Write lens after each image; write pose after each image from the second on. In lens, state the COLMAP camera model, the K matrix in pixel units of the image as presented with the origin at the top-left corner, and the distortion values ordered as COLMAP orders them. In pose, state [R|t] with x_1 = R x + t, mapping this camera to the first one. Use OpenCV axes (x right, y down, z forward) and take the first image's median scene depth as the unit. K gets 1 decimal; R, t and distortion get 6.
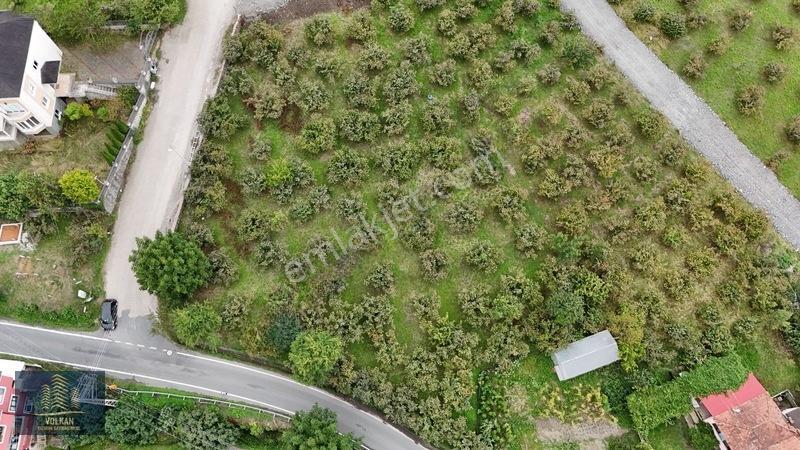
lens RADIAL K [[588.2, 0, 397.8], [0, 588.2, 222.1], [0, 0, 1]] dist [0.071024, -0.064490]
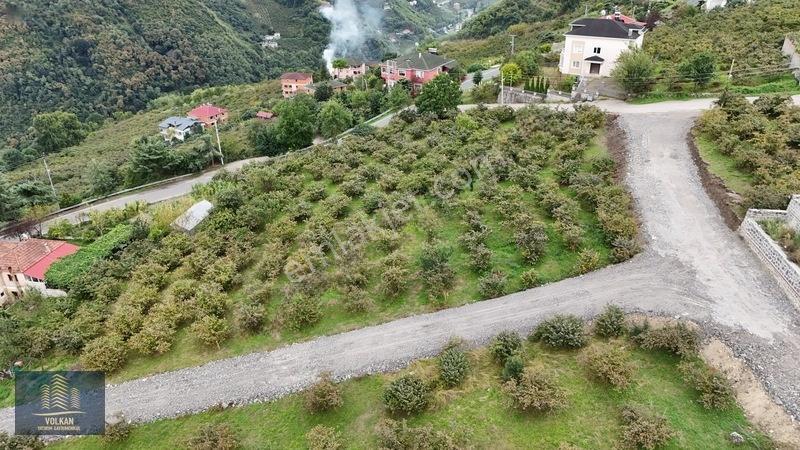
lens RADIAL K [[588.2, 0, 397.8], [0, 588.2, 222.1], [0, 0, 1]] dist [0.071024, -0.064490]
pose [[-0.553220, 0.410621, -0.724802, 0.878445], [-0.764292, 0.095910, 0.637698, -0.754474], [0.331367, 0.906748, 0.260775, 0.806236]]
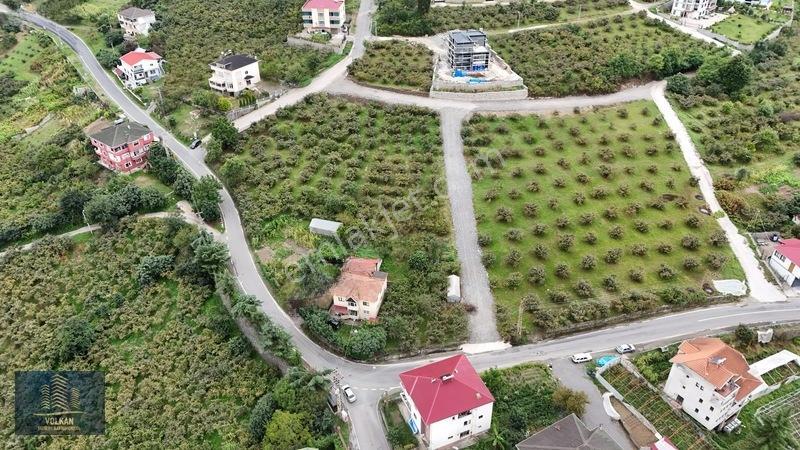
lens RADIAL K [[588.2, 0, 397.8], [0, 588.2, 222.1], [0, 0, 1]] dist [0.071024, -0.064490]
pose [[0.780192, 0.365012, -0.508002, 1.452179], [-0.584647, 0.714297, -0.384664, 0.805481], [0.222458, 0.597114, 0.770693, -0.471428]]
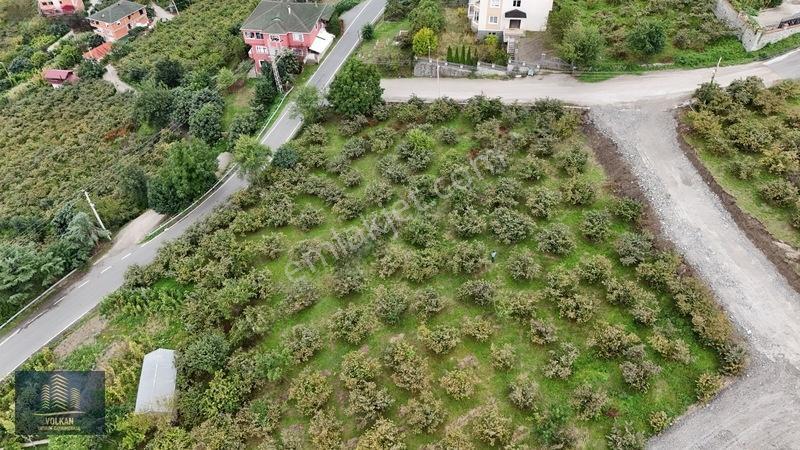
lens RADIAL K [[588.2, 0, 397.8], [0, 588.2, 222.1], [0, 0, 1]] dist [0.071024, -0.064490]
pose [[-0.178333, 0.696924, -0.694618, 0.659160], [-0.907286, 0.156753, 0.390206, -0.441778], [0.380827, 0.699804, 0.604355, 0.430231]]
